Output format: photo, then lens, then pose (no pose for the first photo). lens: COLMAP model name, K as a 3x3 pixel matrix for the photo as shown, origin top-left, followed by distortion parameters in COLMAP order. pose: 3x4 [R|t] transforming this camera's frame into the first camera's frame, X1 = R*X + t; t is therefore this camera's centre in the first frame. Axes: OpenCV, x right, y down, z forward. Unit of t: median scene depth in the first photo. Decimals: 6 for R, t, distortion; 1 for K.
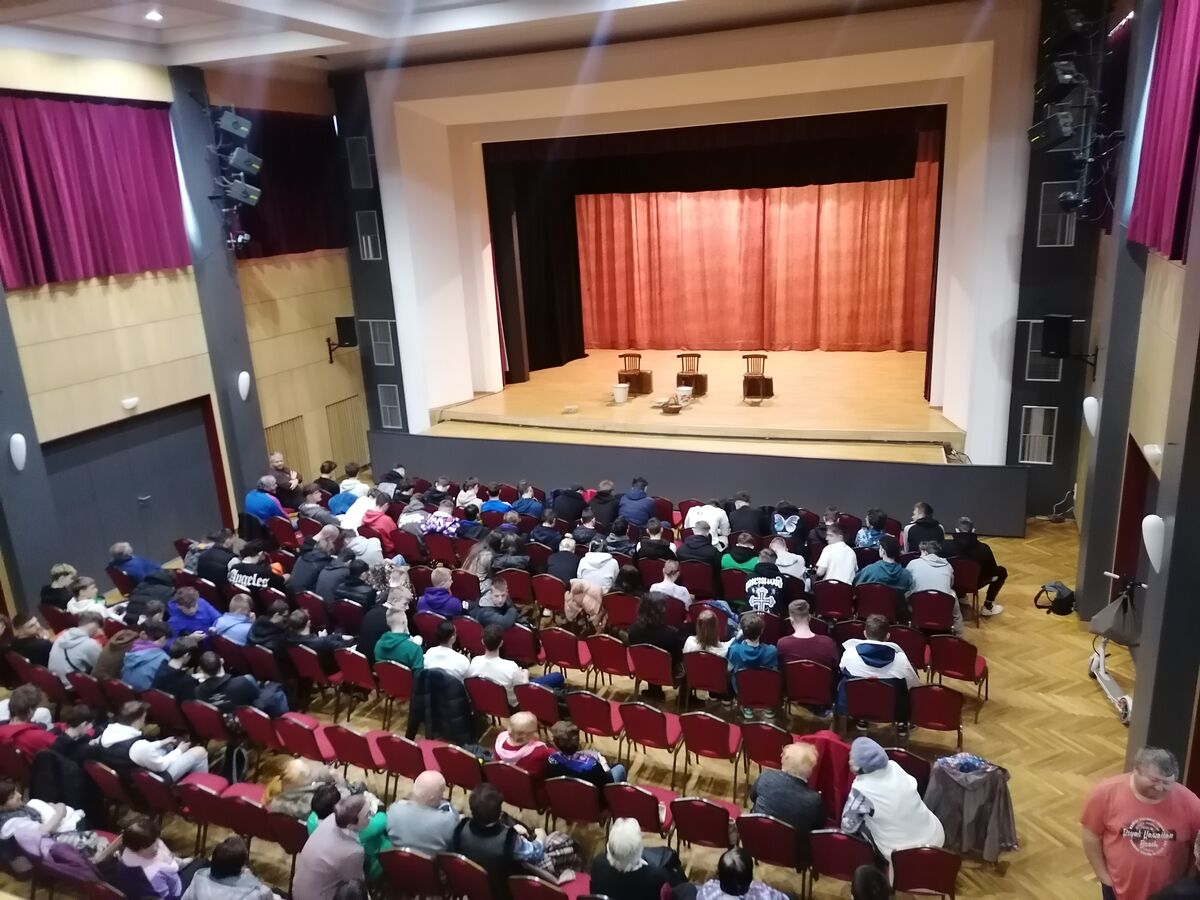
lens RADIAL K [[911.4, 0, 601.2], [0, 911.4, 455.5], [0, 0, 1]] dist [0.061918, 0.001893]
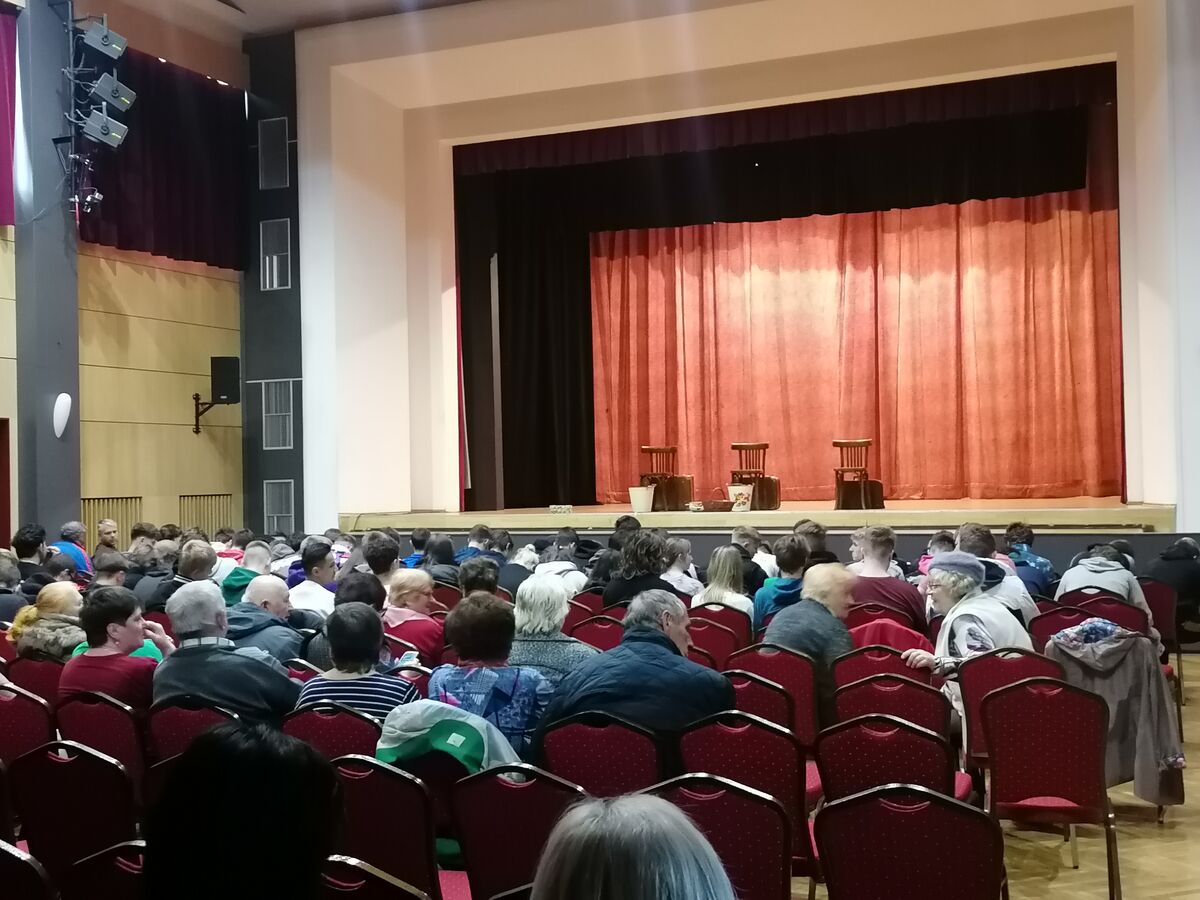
lens RADIAL K [[1532.9, 0, 596.1], [0, 1532.9, 445.5], [0, 0, 1]] dist [0.052187, 0.000000]
pose [[0.998433, 0.030749, -0.046759, 0.038998], [-0.043468, 0.952349, -0.301899, 0.220568], [0.035247, 0.303458, 0.952193, -0.025977]]
